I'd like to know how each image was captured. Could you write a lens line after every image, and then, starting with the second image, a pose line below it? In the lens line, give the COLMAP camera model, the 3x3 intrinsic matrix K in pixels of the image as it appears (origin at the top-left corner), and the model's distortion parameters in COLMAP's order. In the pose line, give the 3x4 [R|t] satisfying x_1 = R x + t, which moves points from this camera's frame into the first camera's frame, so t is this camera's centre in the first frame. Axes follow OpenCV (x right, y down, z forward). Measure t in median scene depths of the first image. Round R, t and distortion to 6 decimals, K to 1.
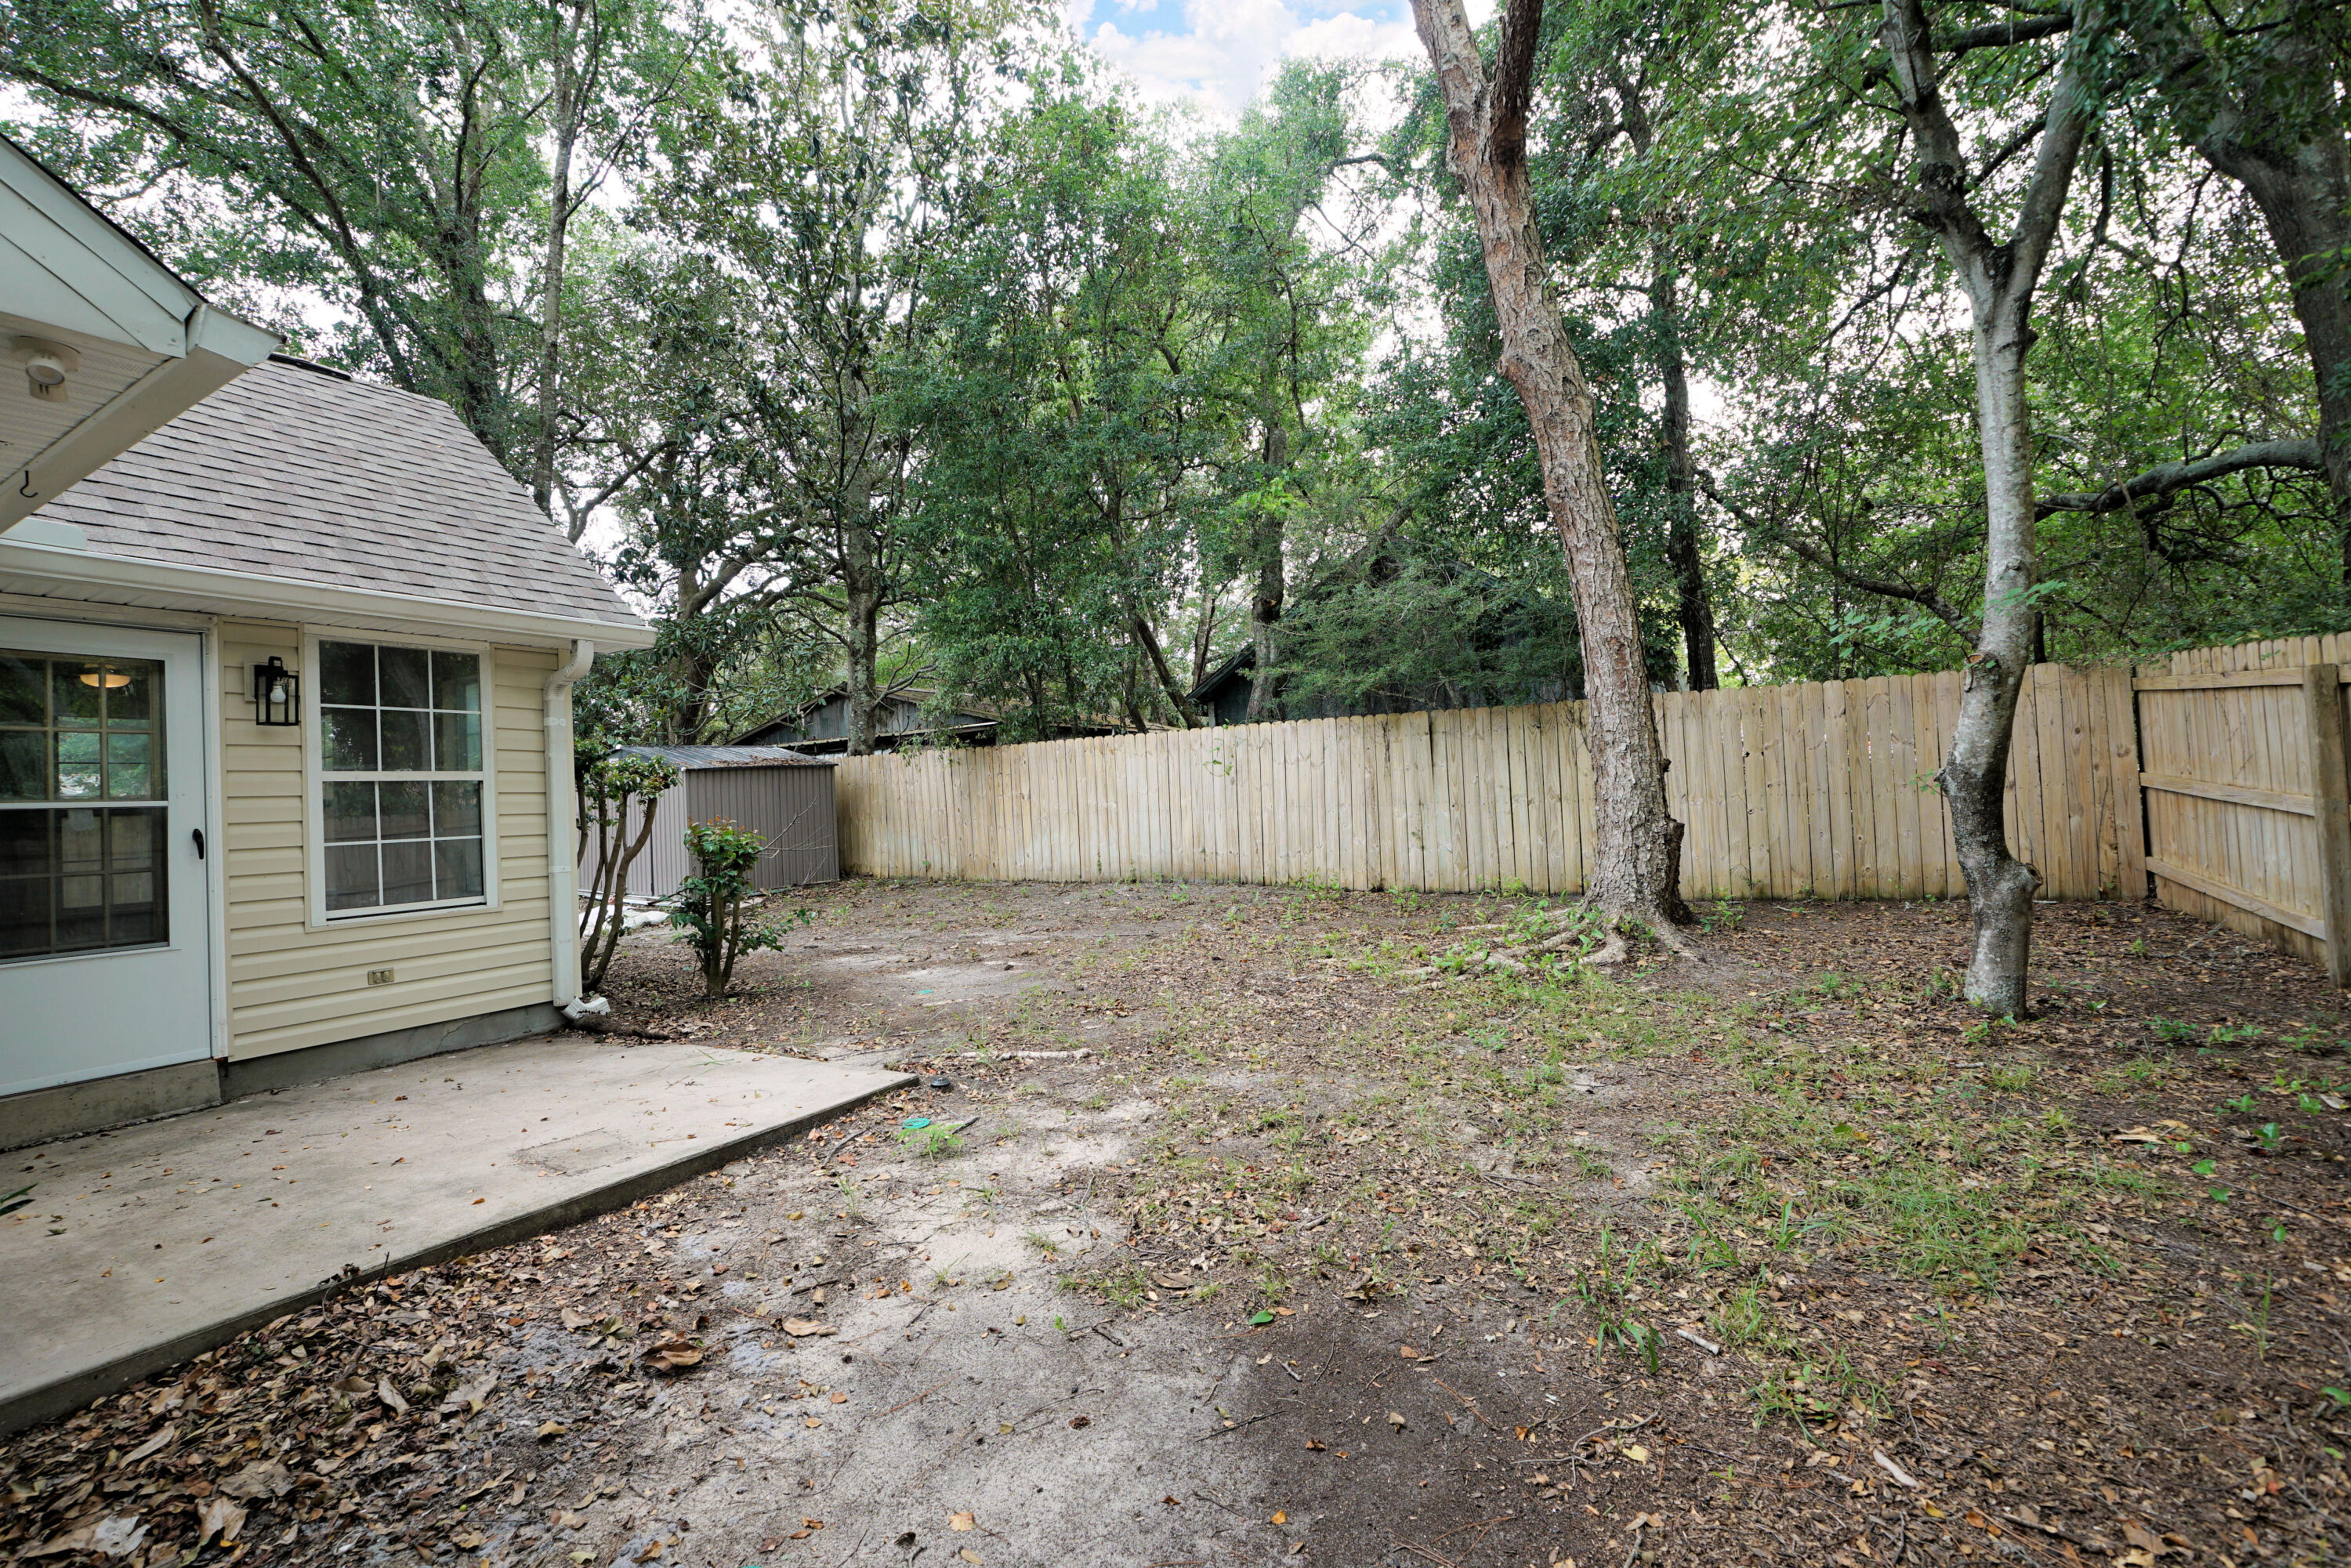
lens RADIAL K [[982.7, 0, 1141.3], [0, 982.7, 778.2], [0, 0, 1]] dist [-0.011453, -0.000184]
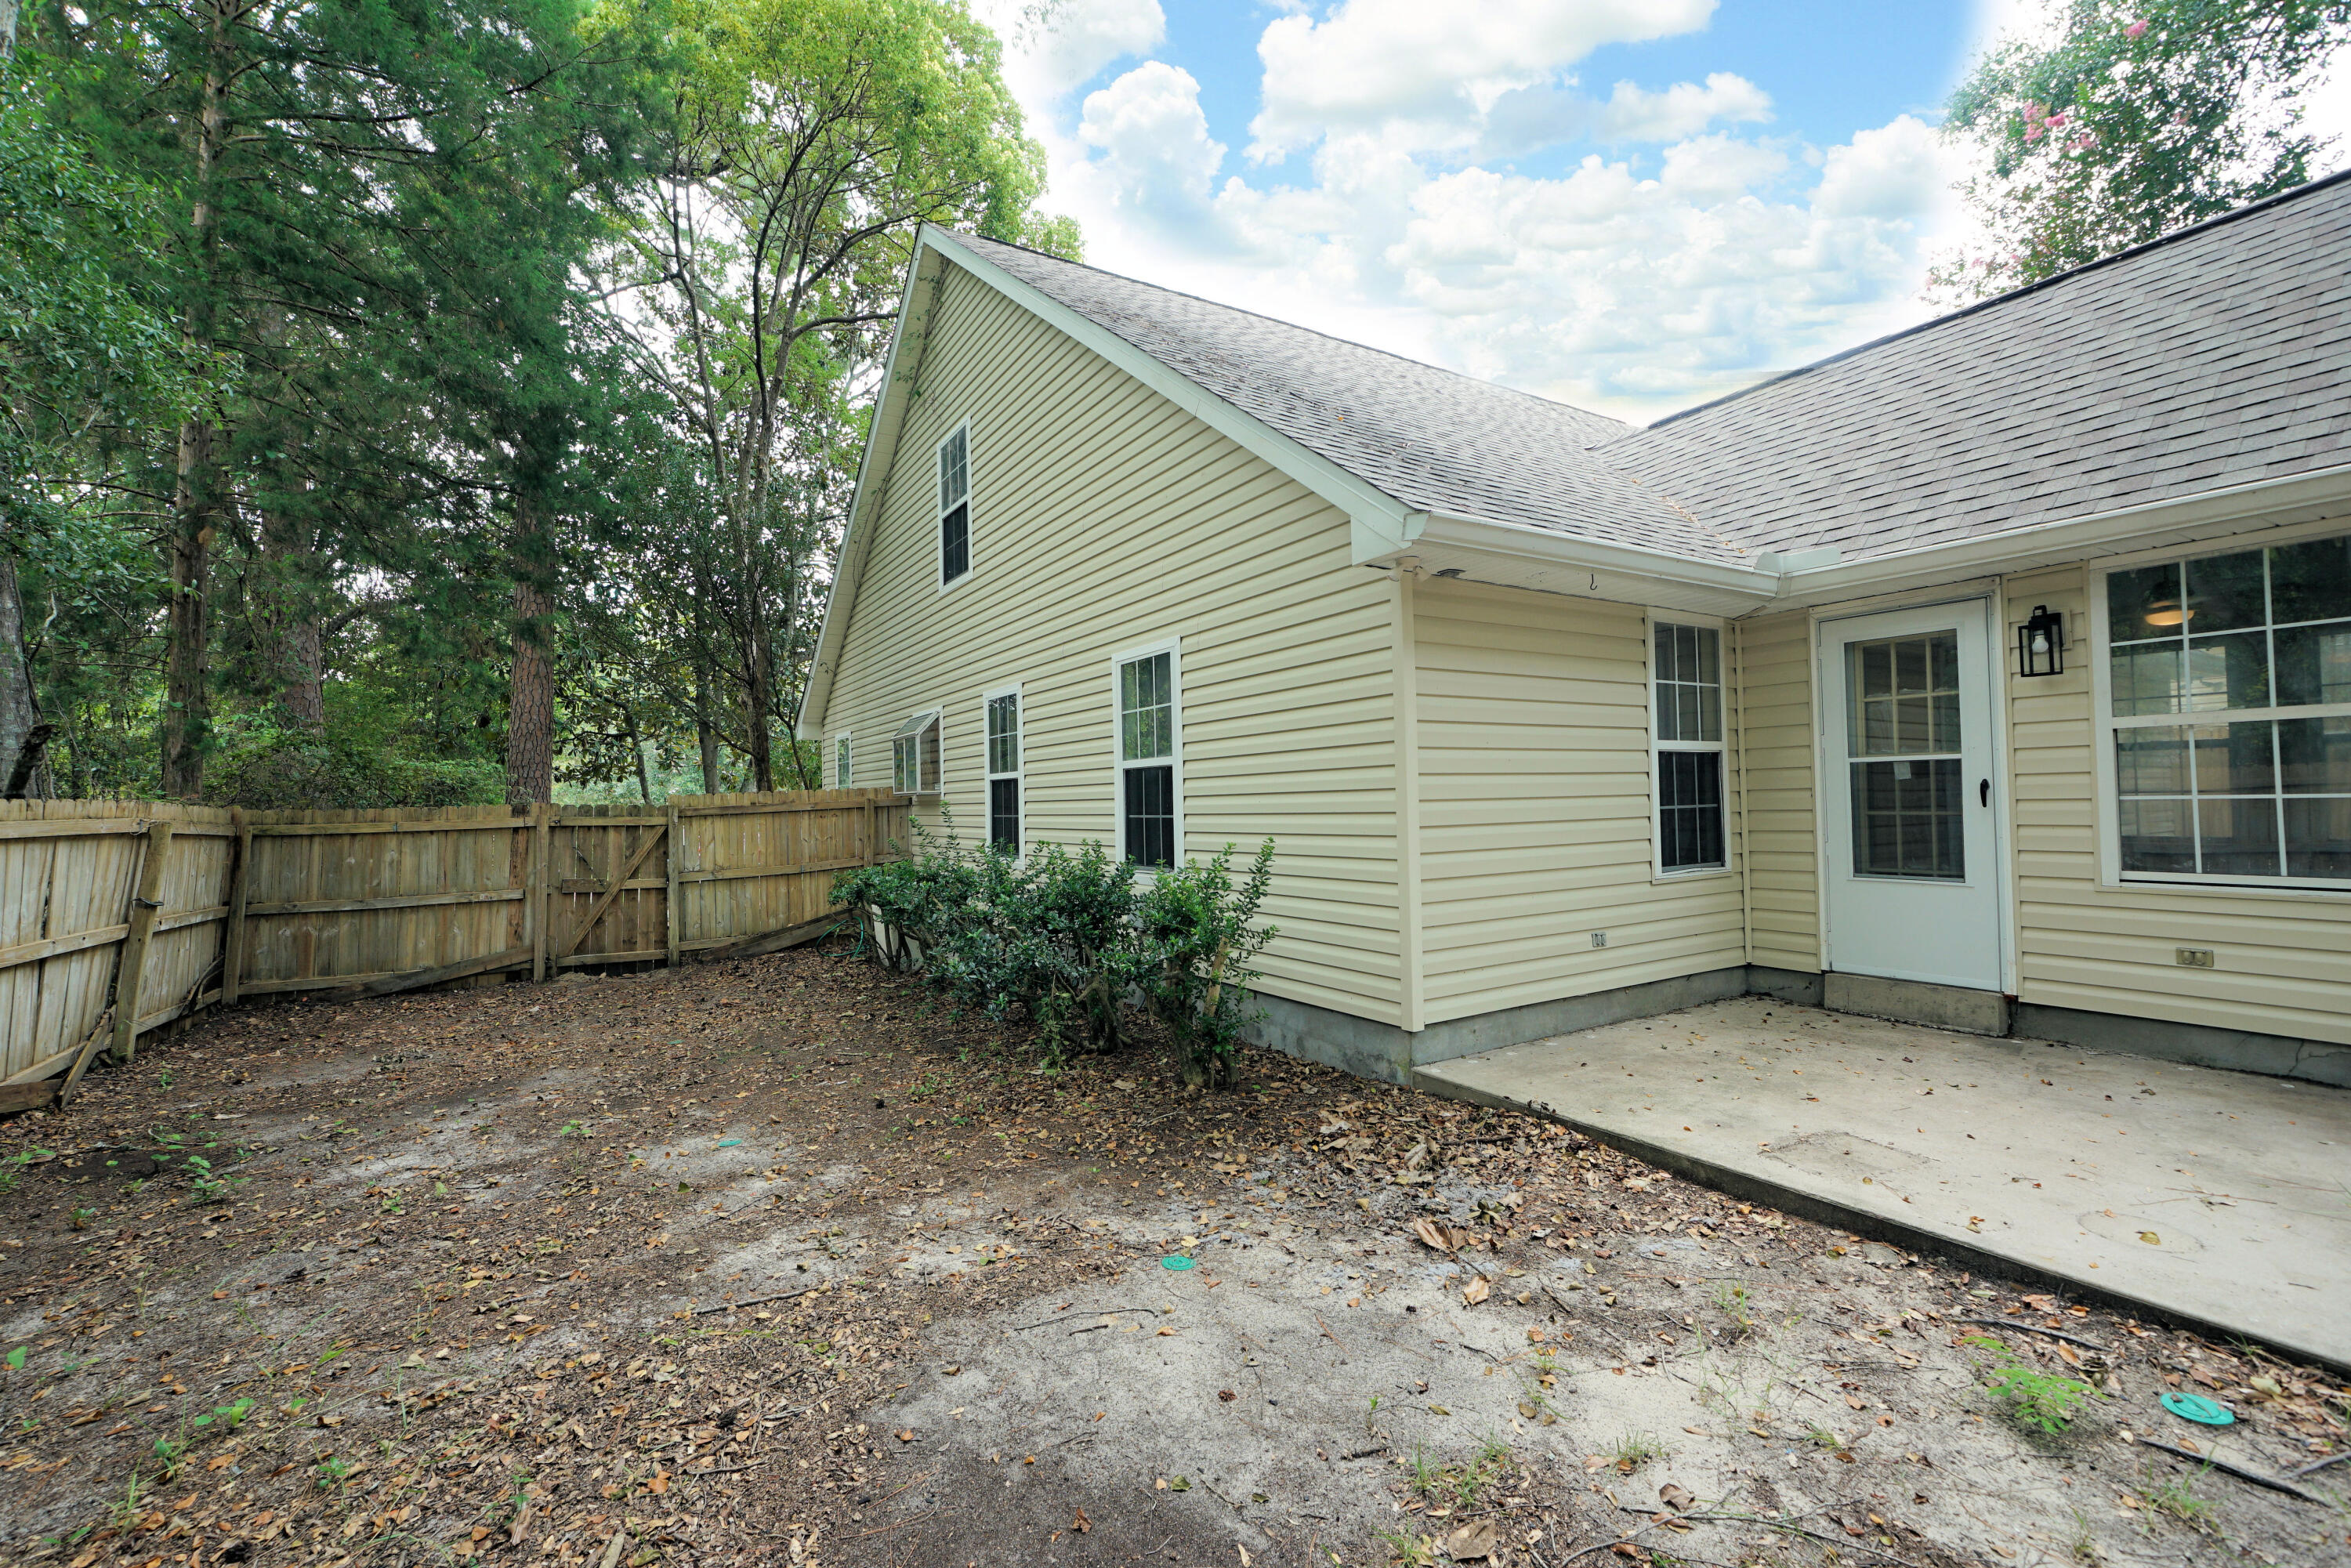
lens RADIAL K [[1002.0, 0, 1153.9], [0, 1002.0, 777.4], [0, 0, 1]] dist [-0.013555, 0.005176]
pose [[-0.478168, 0.041470, -0.877289, 0.484434], [0.069380, 0.997547, 0.009339, -0.027012], [0.875524, -0.056401, -0.479872, 0.782380]]
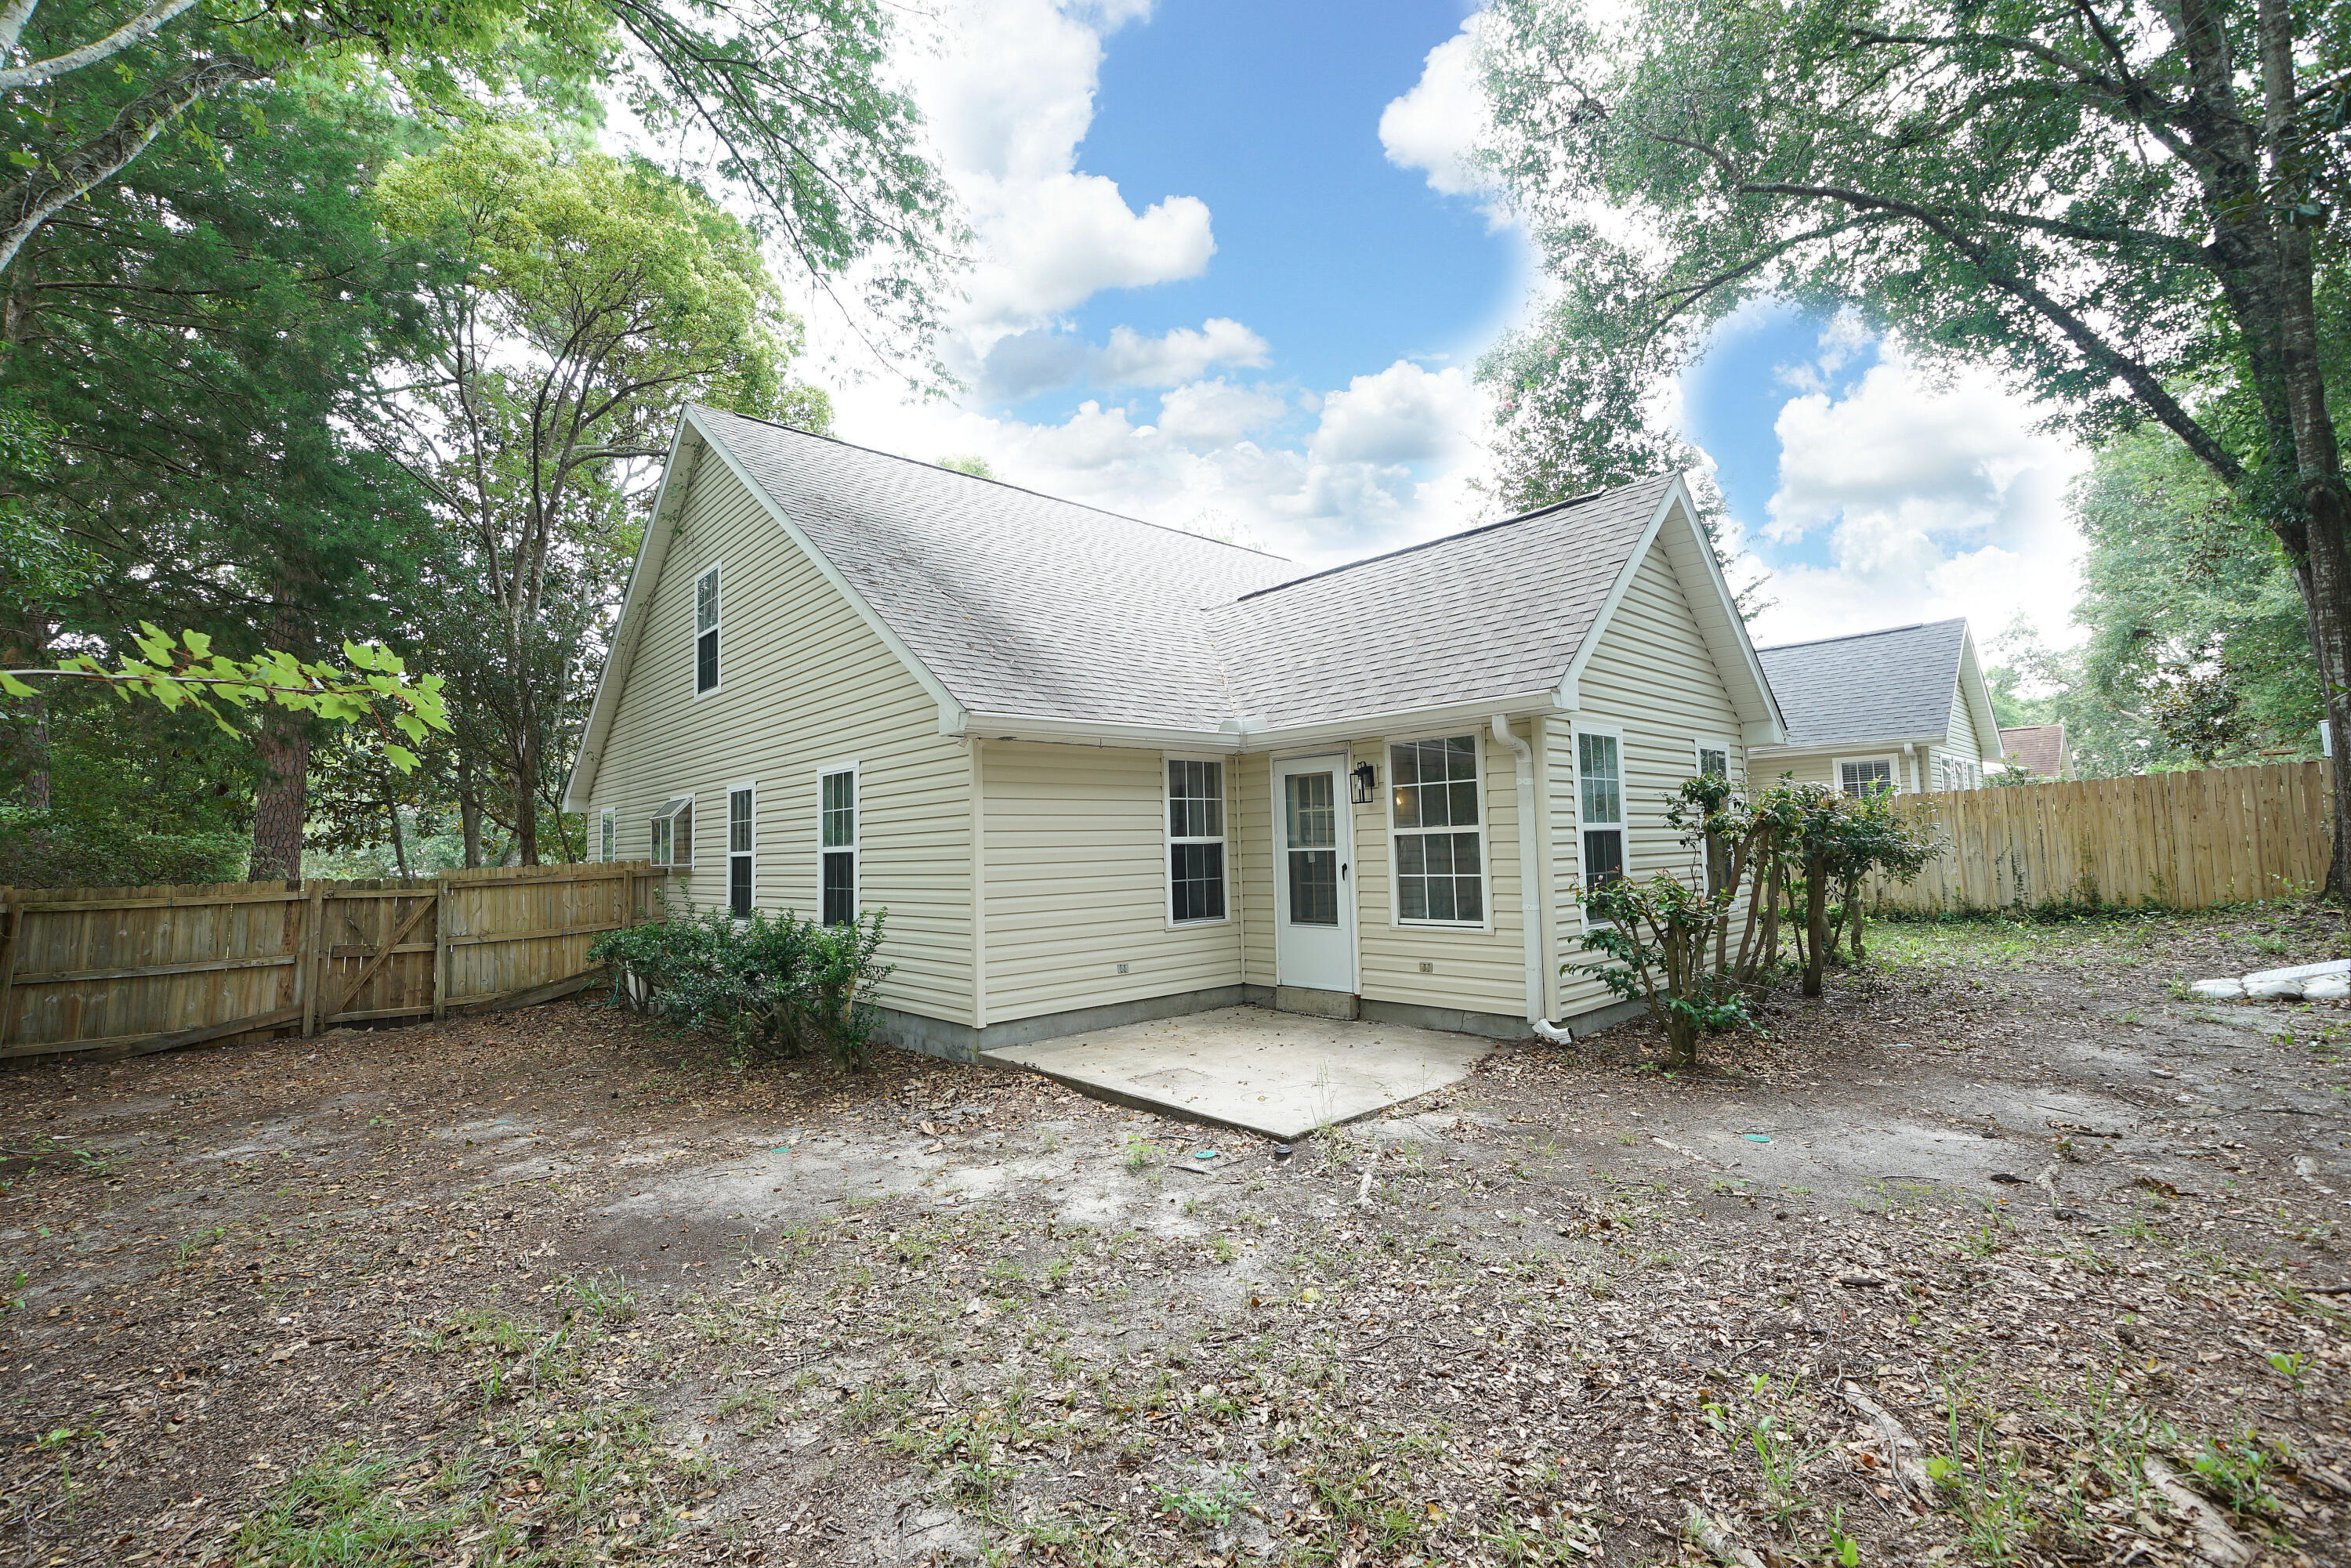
lens RADIAL K [[1002.0, 0, 1156.7], [0, 1002.0, 777.6], [0, 0, 1]] dist [-0.013555, 0.005176]
pose [[-0.302100, -0.007313, -0.953248, 0.967220], [0.068240, 0.997239, -0.029277, -0.081307], [0.950831, -0.073894, -0.300767, 1.342276]]
